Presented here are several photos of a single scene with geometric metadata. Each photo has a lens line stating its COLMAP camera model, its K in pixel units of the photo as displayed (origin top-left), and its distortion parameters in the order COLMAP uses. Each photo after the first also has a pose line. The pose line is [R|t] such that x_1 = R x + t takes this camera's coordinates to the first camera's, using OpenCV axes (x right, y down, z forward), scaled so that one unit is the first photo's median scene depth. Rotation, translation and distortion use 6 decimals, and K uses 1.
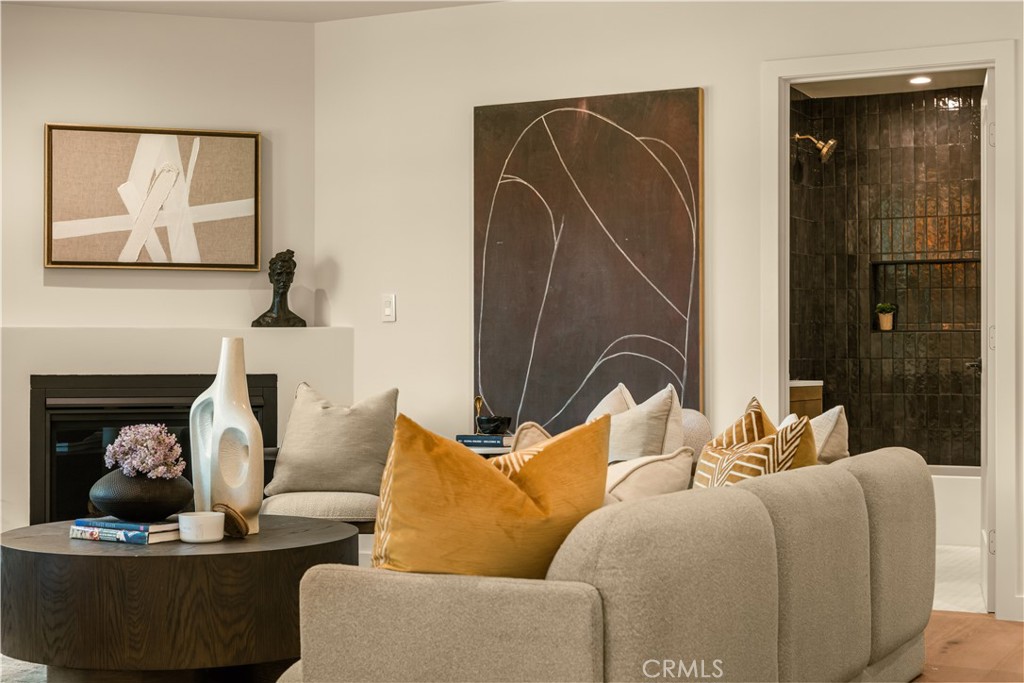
lens RADIAL K [[1586.1, 0, 512.0], [0, 1586.1, 341.5], [0, 0, 1]] dist [0.006130, -0.101959]
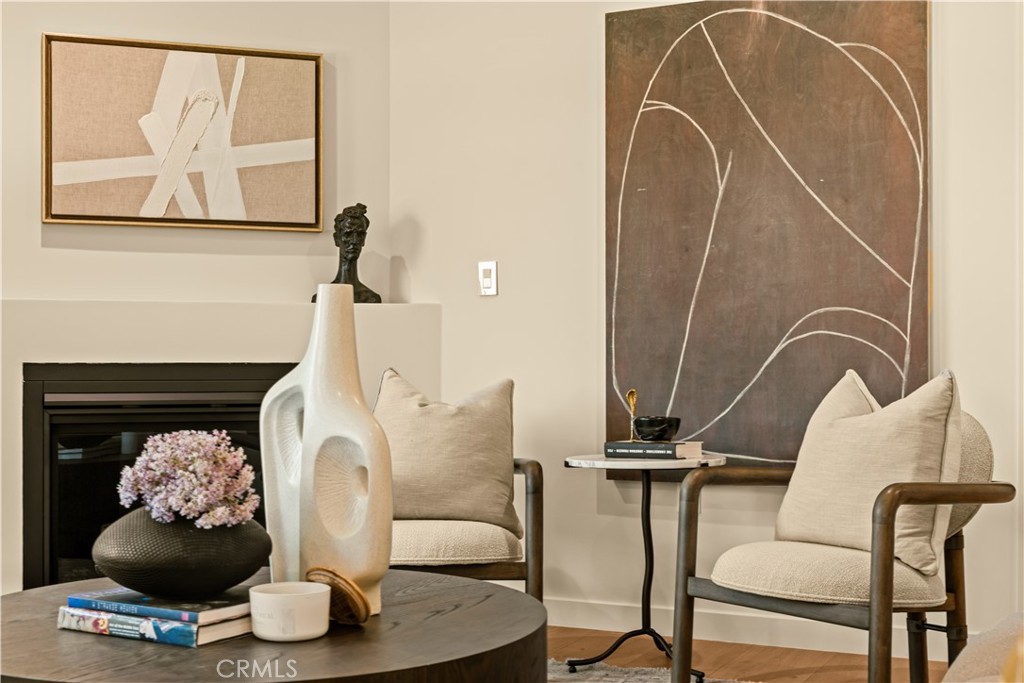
lens RADIAL K [[1352.7, 0, 507.9], [0, 1352.7, 365.6], [0, 0, 1]] dist [0.001965, -0.014313]
pose [[0.999721, -0.000736, 0.023596, -0.090287], [0.000526, 0.999960, 0.008921, 0.017184], [-0.023601, -0.008906, 0.999682, 0.359493]]
